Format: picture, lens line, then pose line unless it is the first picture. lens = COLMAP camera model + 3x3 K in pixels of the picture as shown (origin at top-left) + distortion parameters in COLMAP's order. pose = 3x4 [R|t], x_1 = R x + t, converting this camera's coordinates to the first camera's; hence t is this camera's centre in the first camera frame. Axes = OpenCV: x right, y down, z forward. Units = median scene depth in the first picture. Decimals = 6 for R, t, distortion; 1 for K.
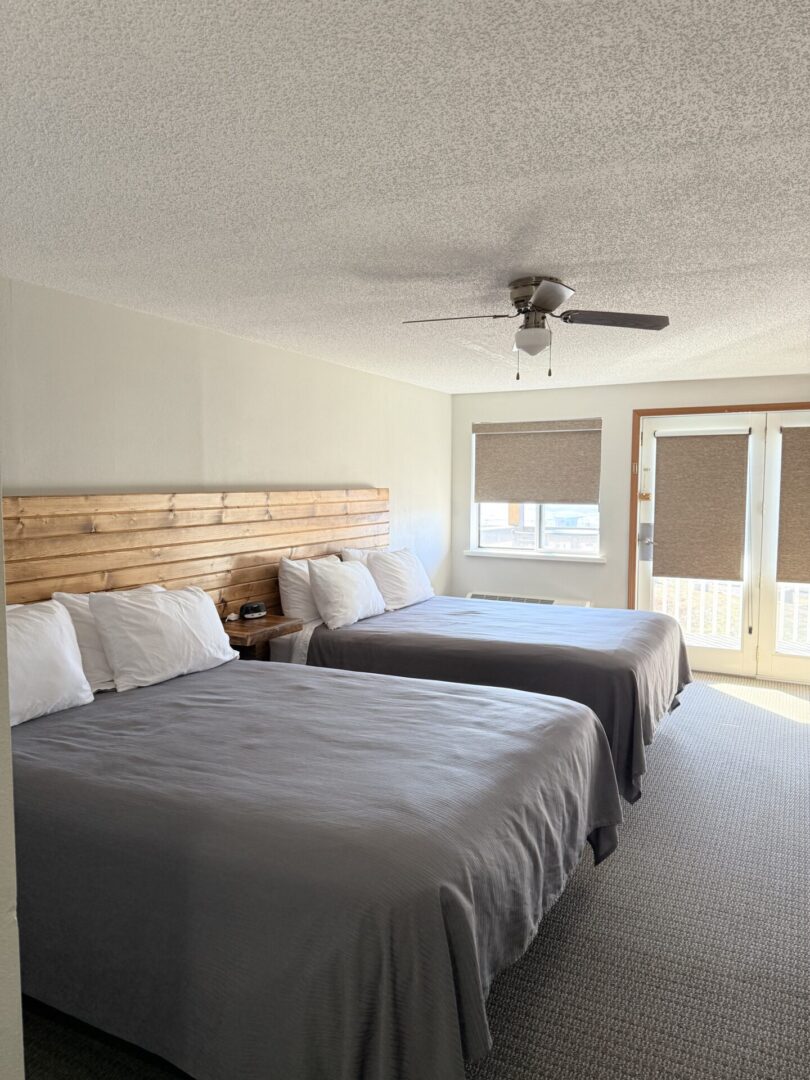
lens RADIAL K [[759.8, 0, 407.1], [0, 759.8, 536.3], [0, 0, 1]] dist [0.049913, -0.021545]
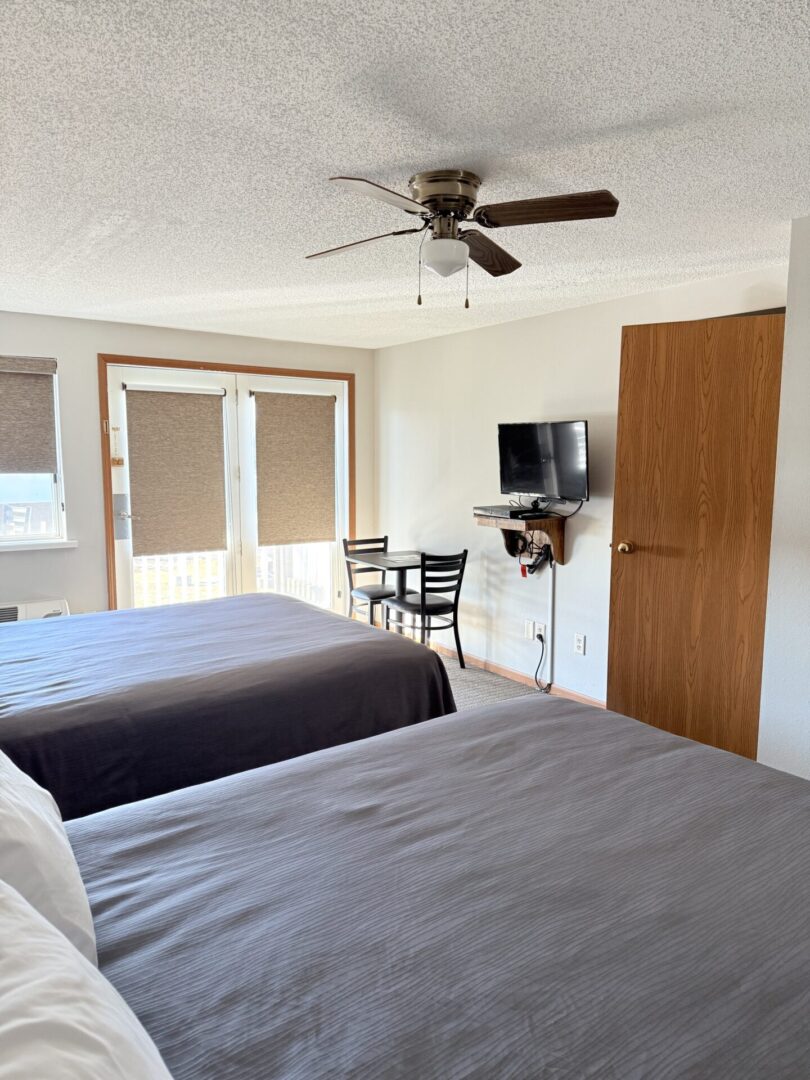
lens RADIAL K [[759.8, 0, 406.4], [0, 759.8, 548.7], [0, 0, 1]] dist [0.049913, -0.021545]
pose [[0.469630, -0.109519, 0.876044, -0.305326], [0.054271, 0.993981, 0.095170, -0.022614], [-0.881194, 0.002849, 0.472747, 0.364111]]
